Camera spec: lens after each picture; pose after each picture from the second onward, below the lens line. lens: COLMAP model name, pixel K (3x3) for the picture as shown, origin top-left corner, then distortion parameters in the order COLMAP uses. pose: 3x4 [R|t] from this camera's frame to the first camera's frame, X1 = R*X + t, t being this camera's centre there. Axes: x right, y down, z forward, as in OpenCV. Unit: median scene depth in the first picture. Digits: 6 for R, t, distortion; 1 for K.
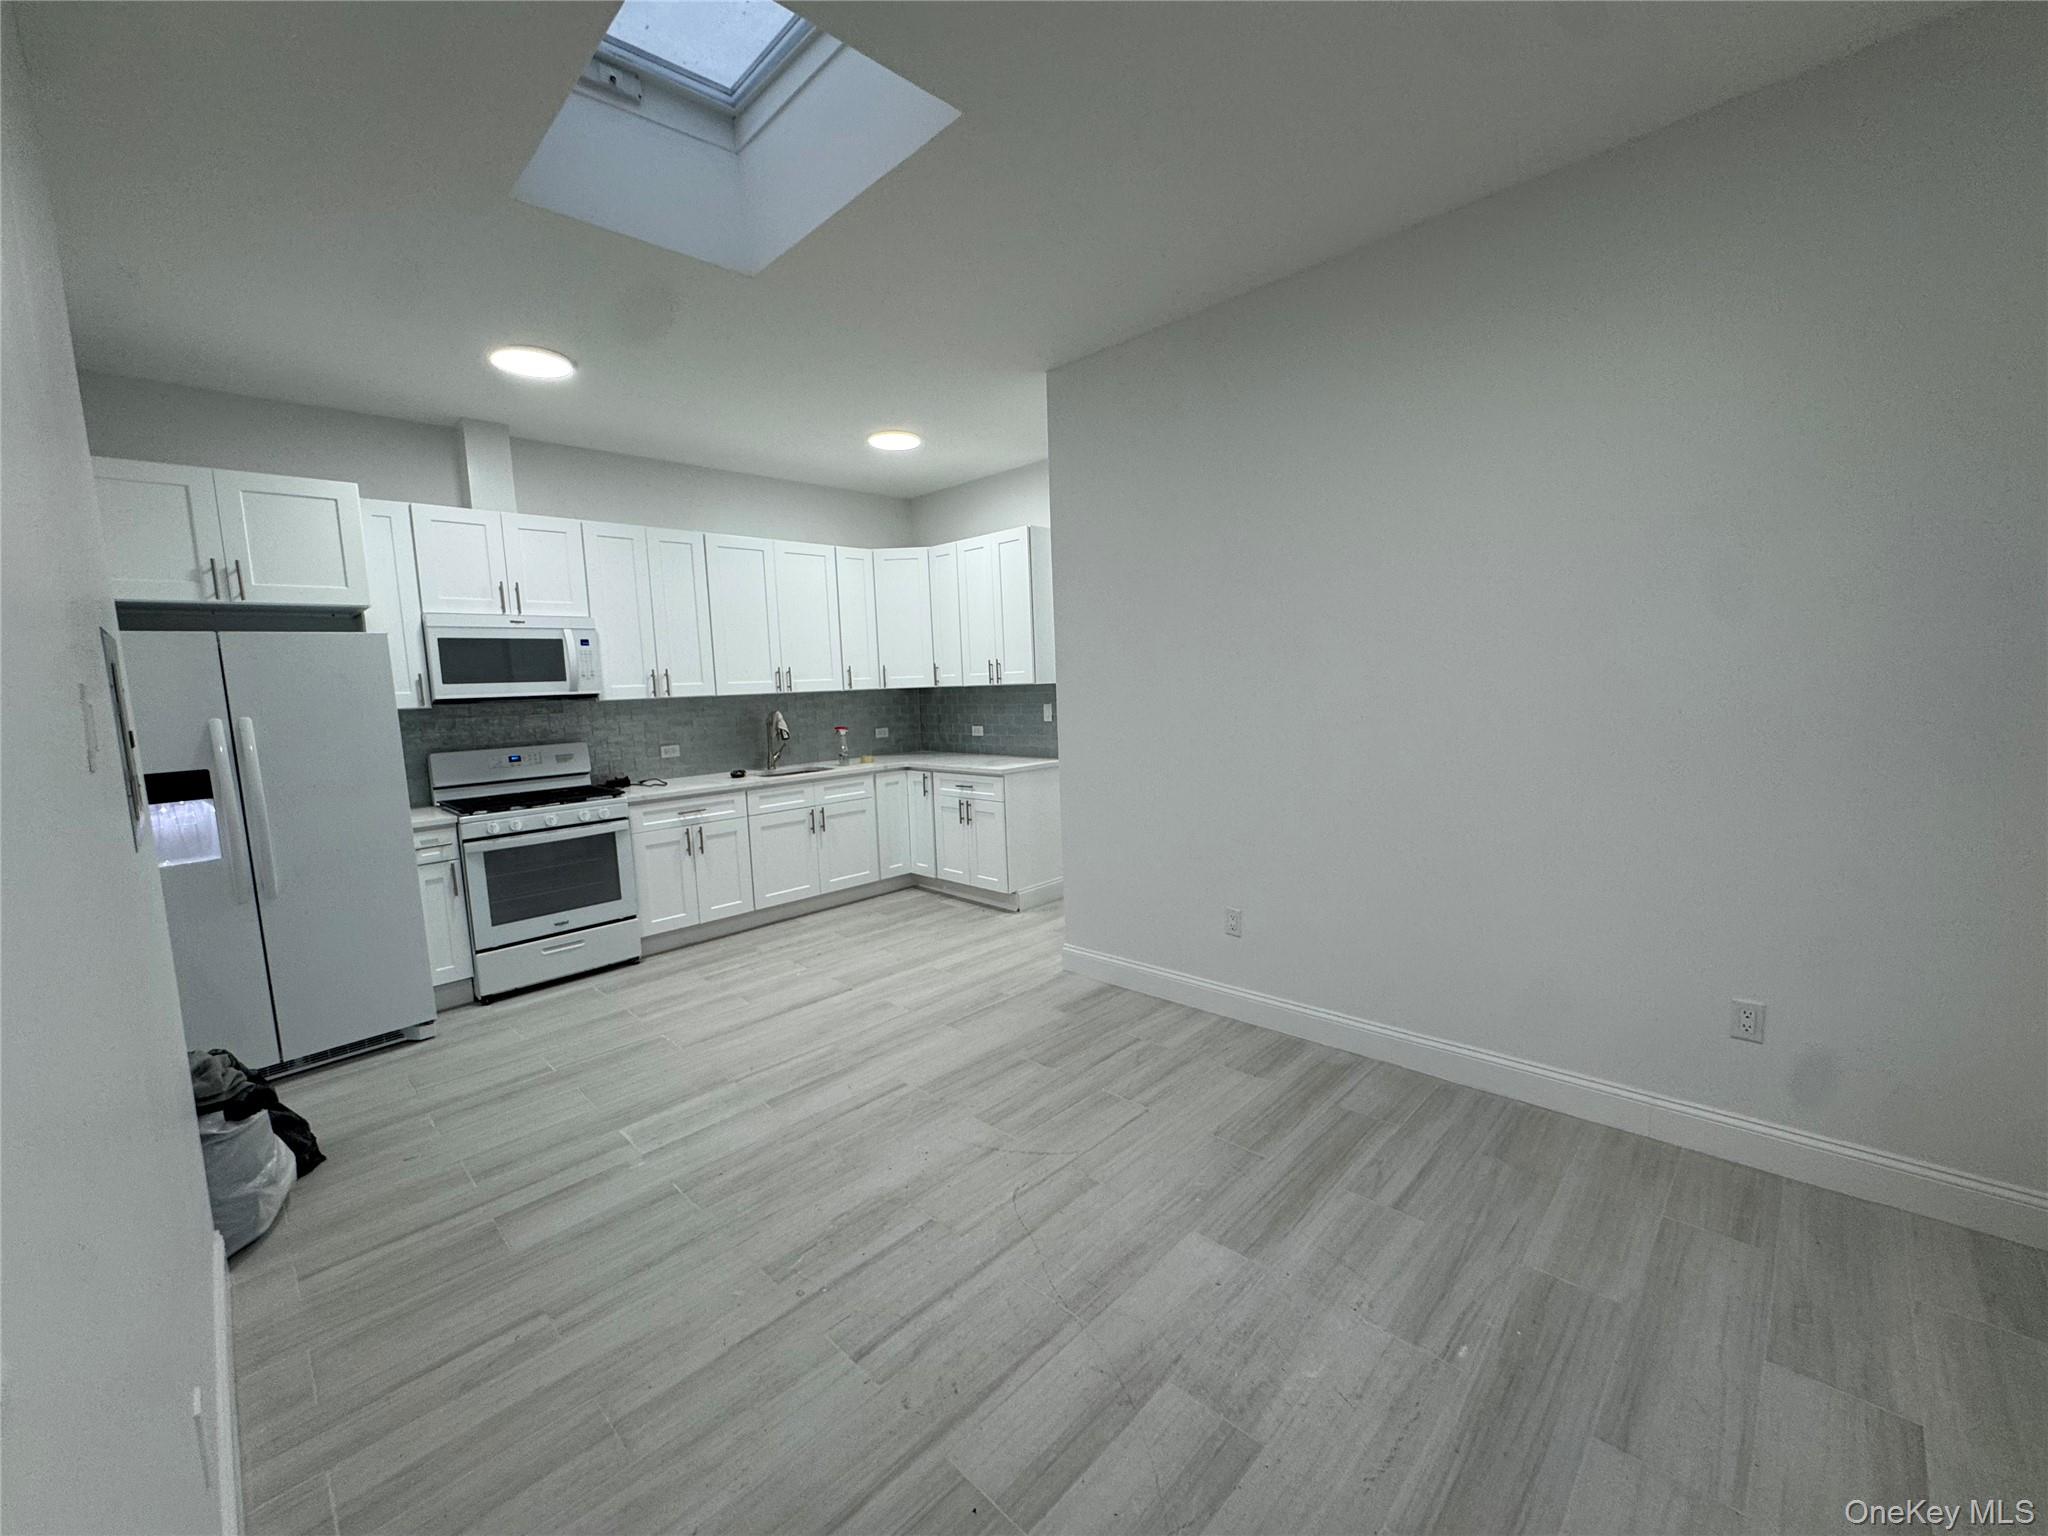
lens RADIAL K [[822.5, 0, 1021.2], [0, 822.5, 766.8], [0, 0, 1]] dist [0.003493, 0.000758]
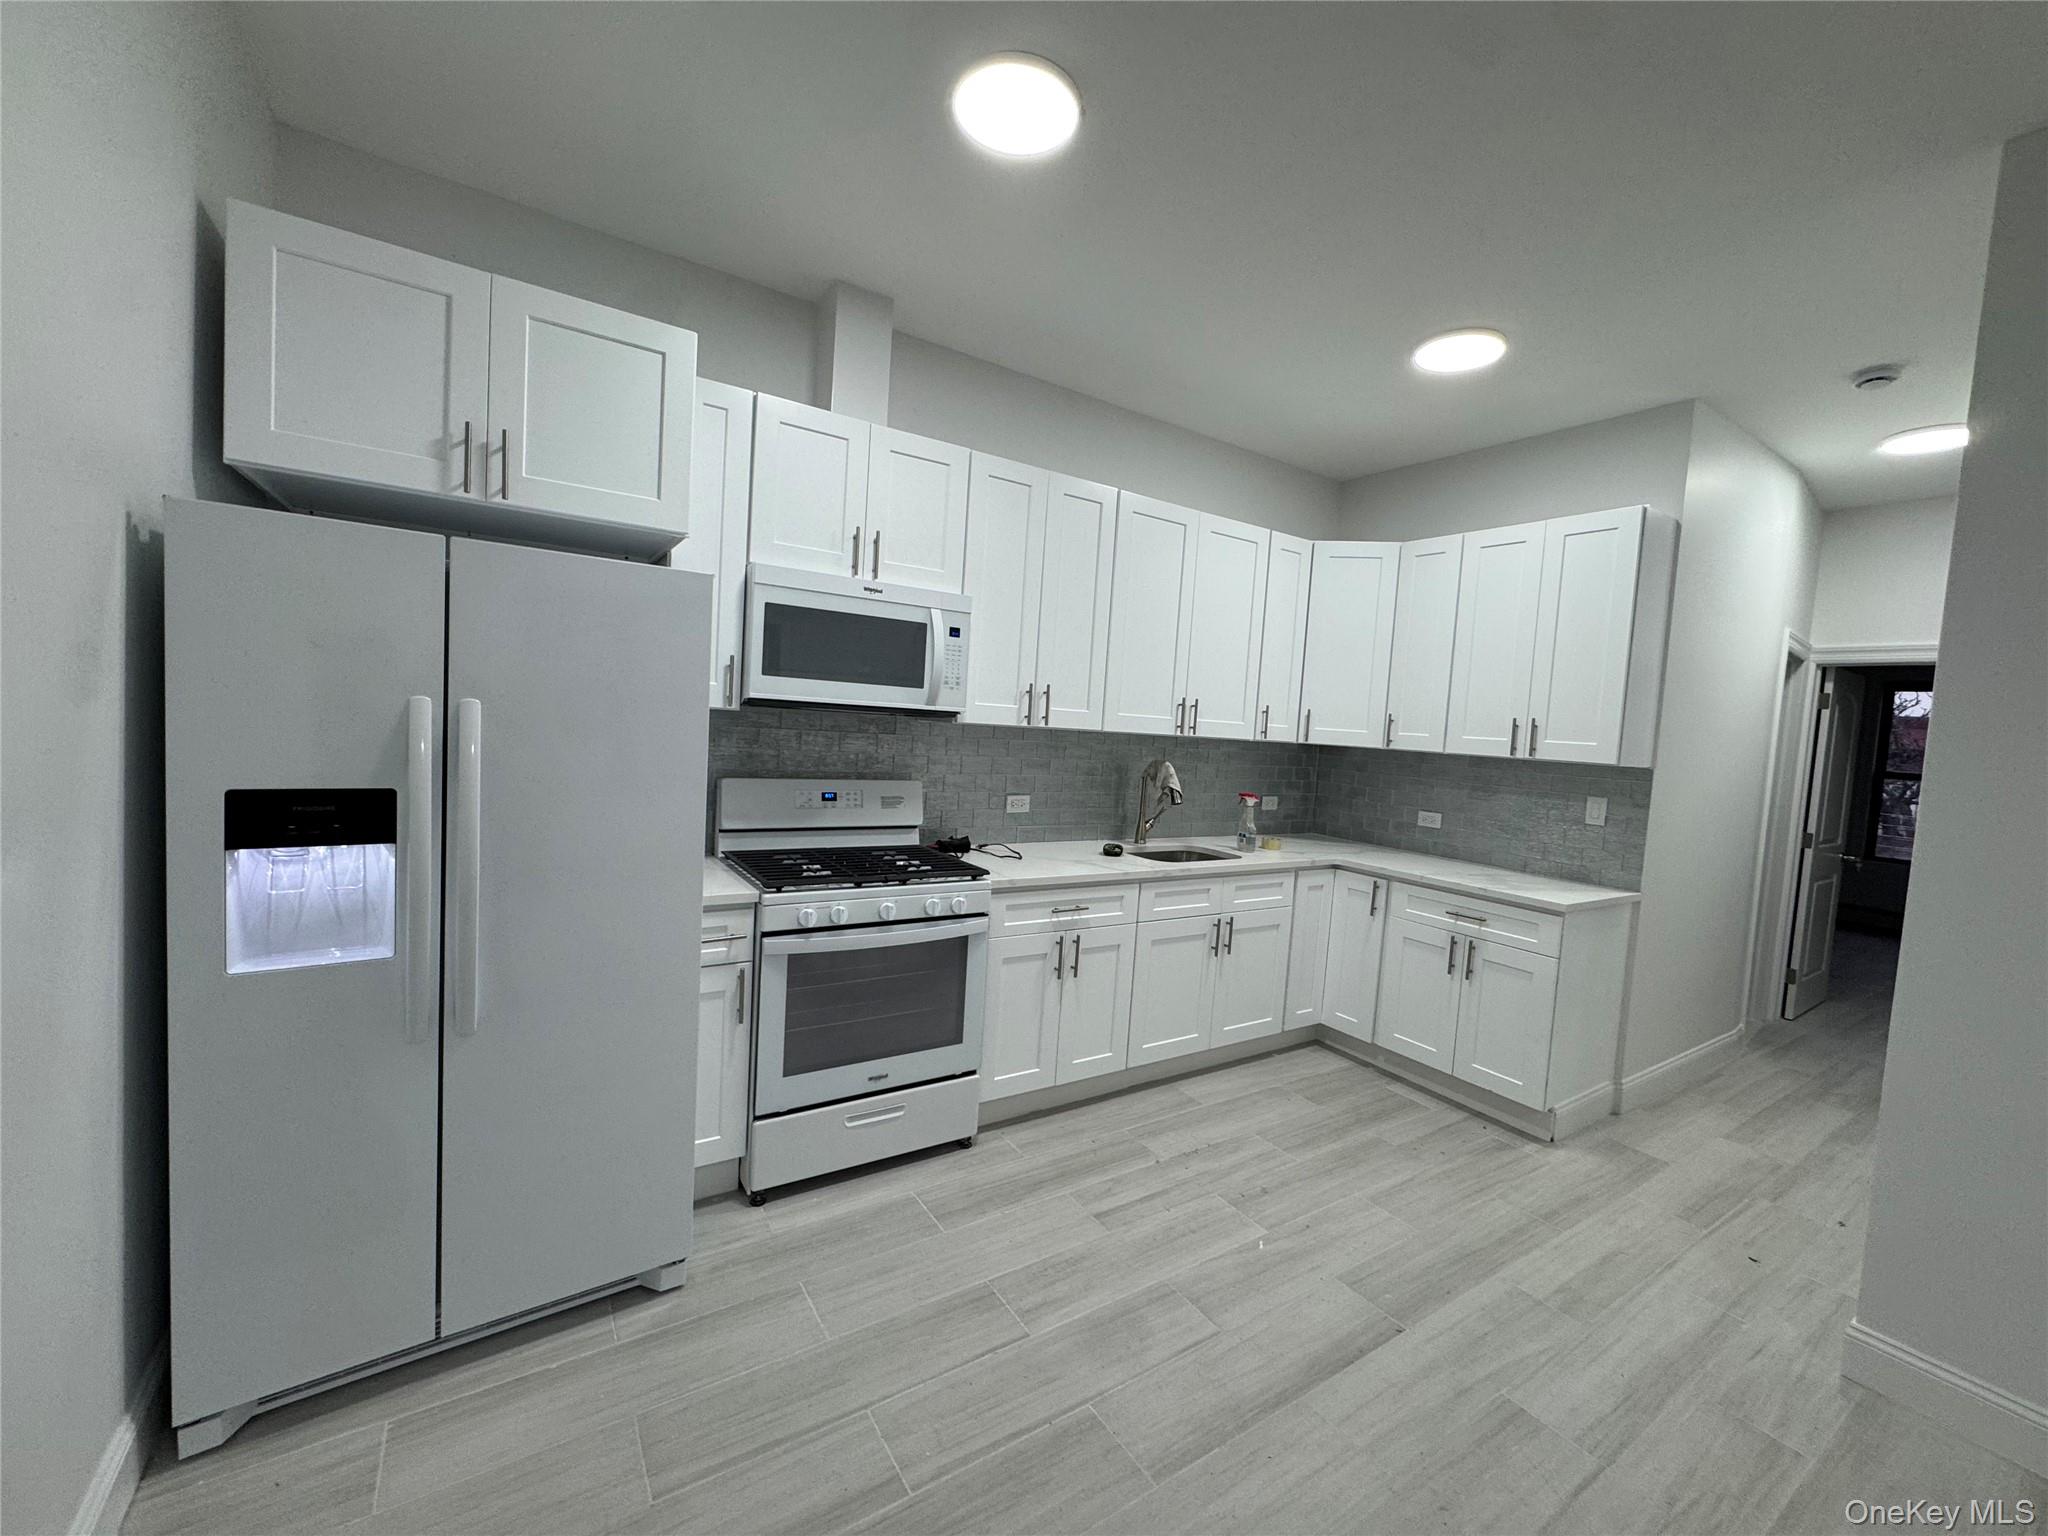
lens RADIAL K [[822.5, 0, 1028.3], [0, 822.5, 769.1], [0, 0, 1]] dist [0.003493, 0.000758]
pose [[0.973166, 0.112192, -0.200900, -0.346072], [-0.122041, 0.991824, -0.037286, -0.028113], [0.195074, 0.060804, 0.978902, 0.400979]]
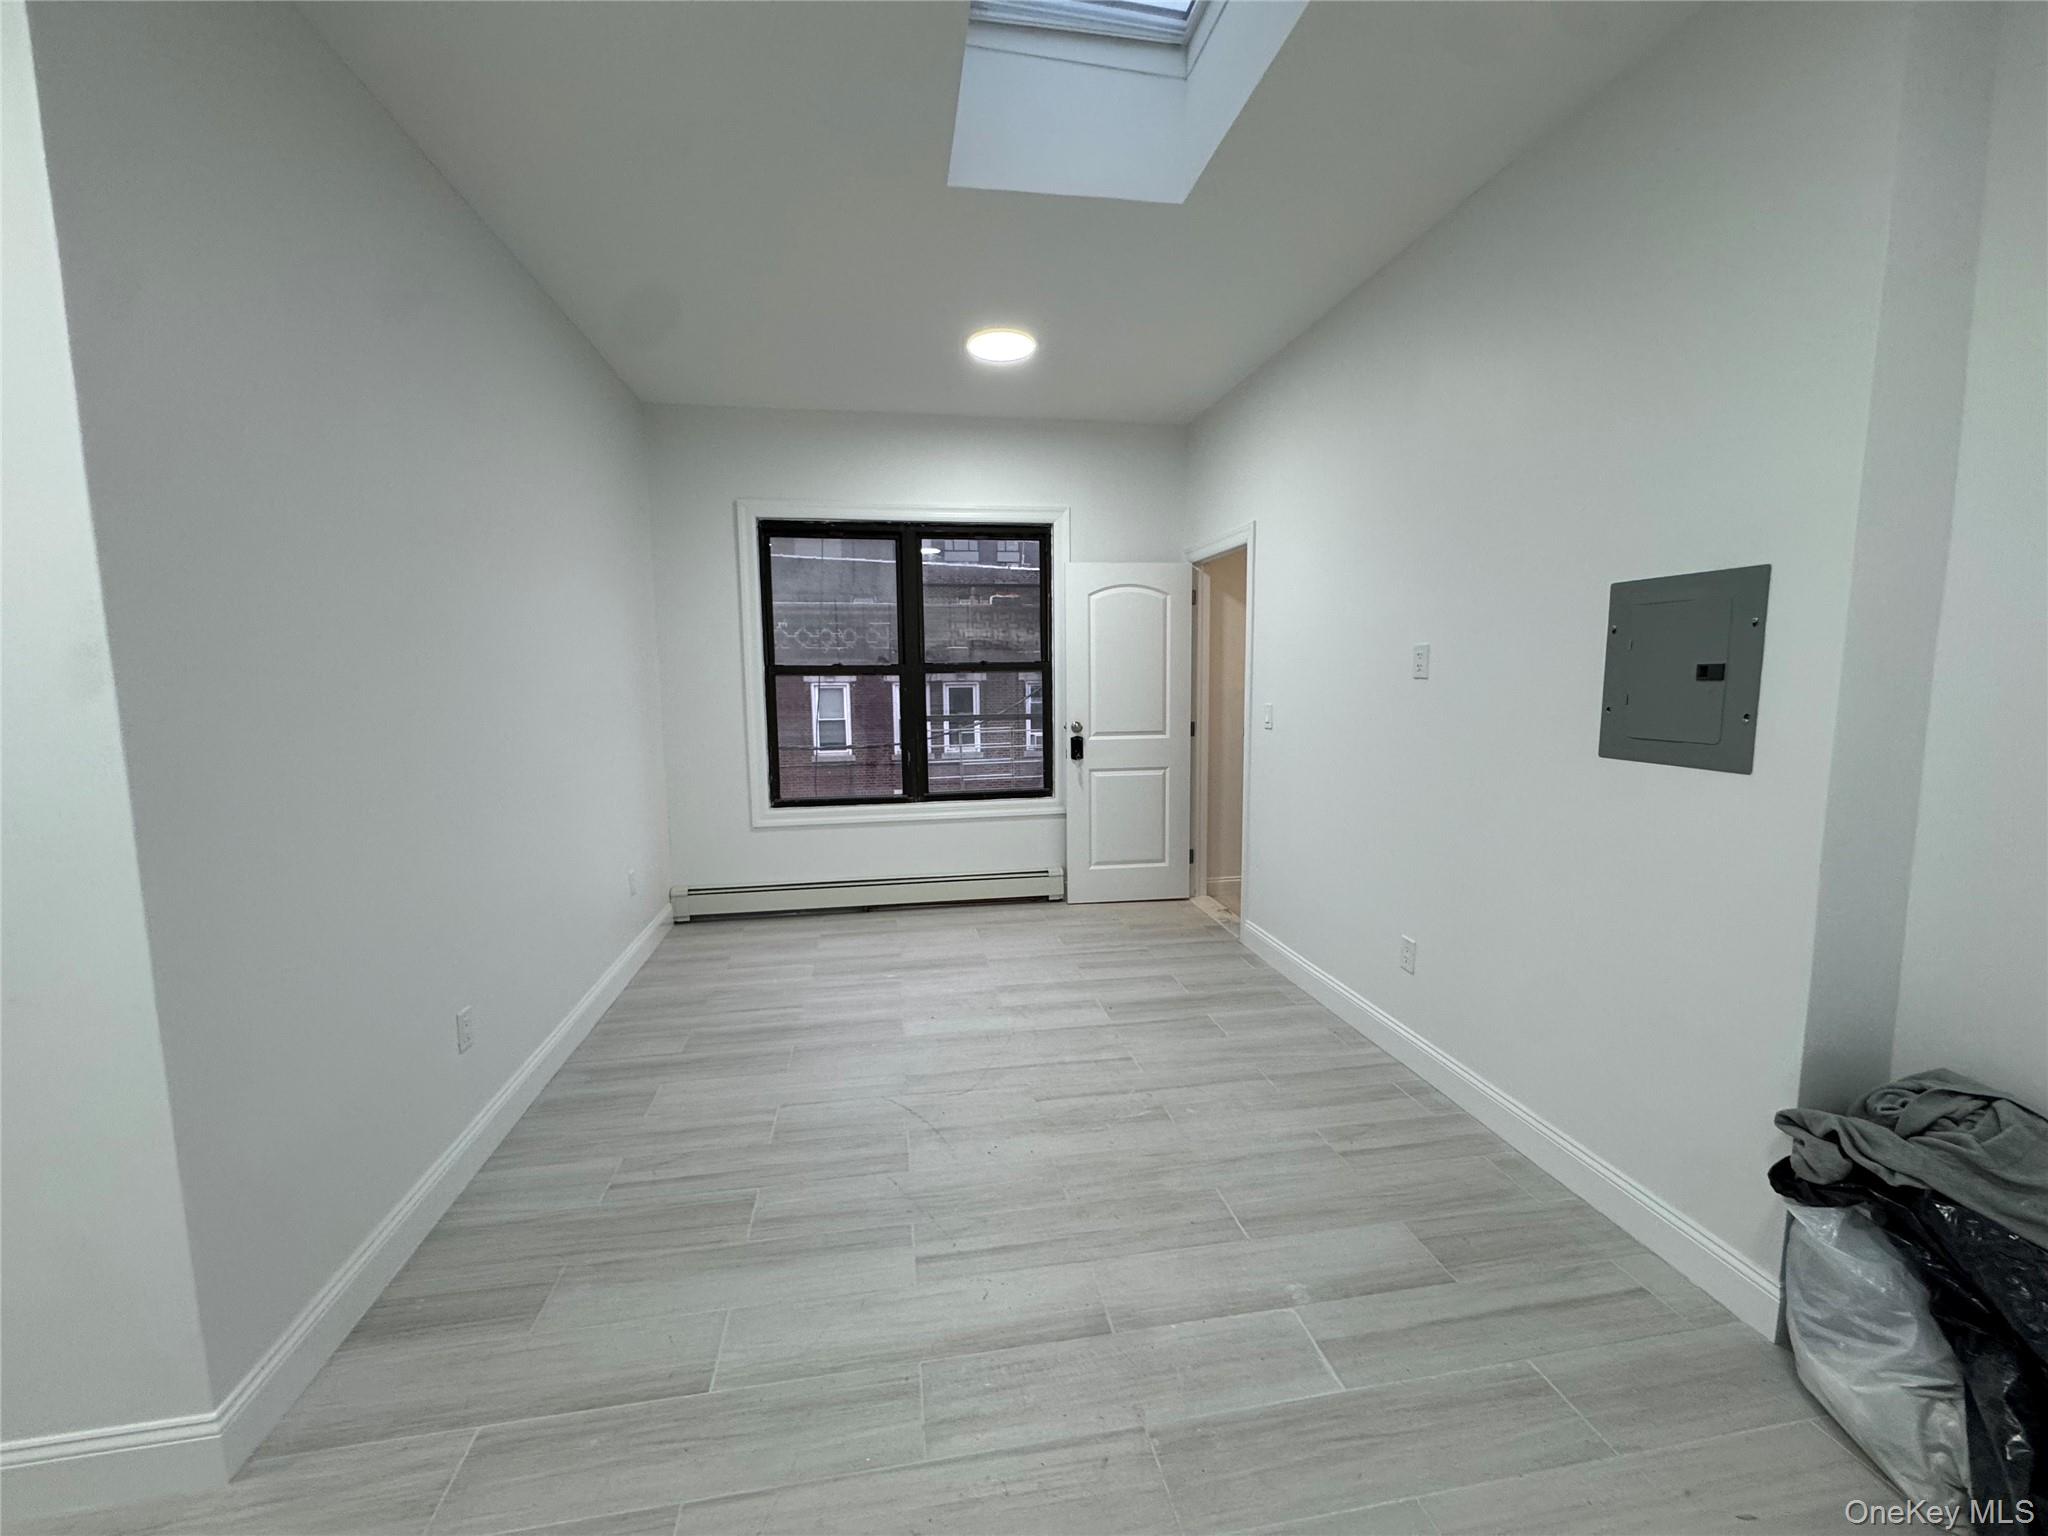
lens RADIAL K [[822.5, 0, 1020.7], [0, 822.5, 765.3], [0, 0, 1]] dist [0.003493, 0.000758]
pose [[-0.815154, -0.013745, 0.579081, -0.420708], [0.106302, 0.979190, 0.172880, -0.080277], [-0.569406, 0.202482, -0.796730, 1.003336]]
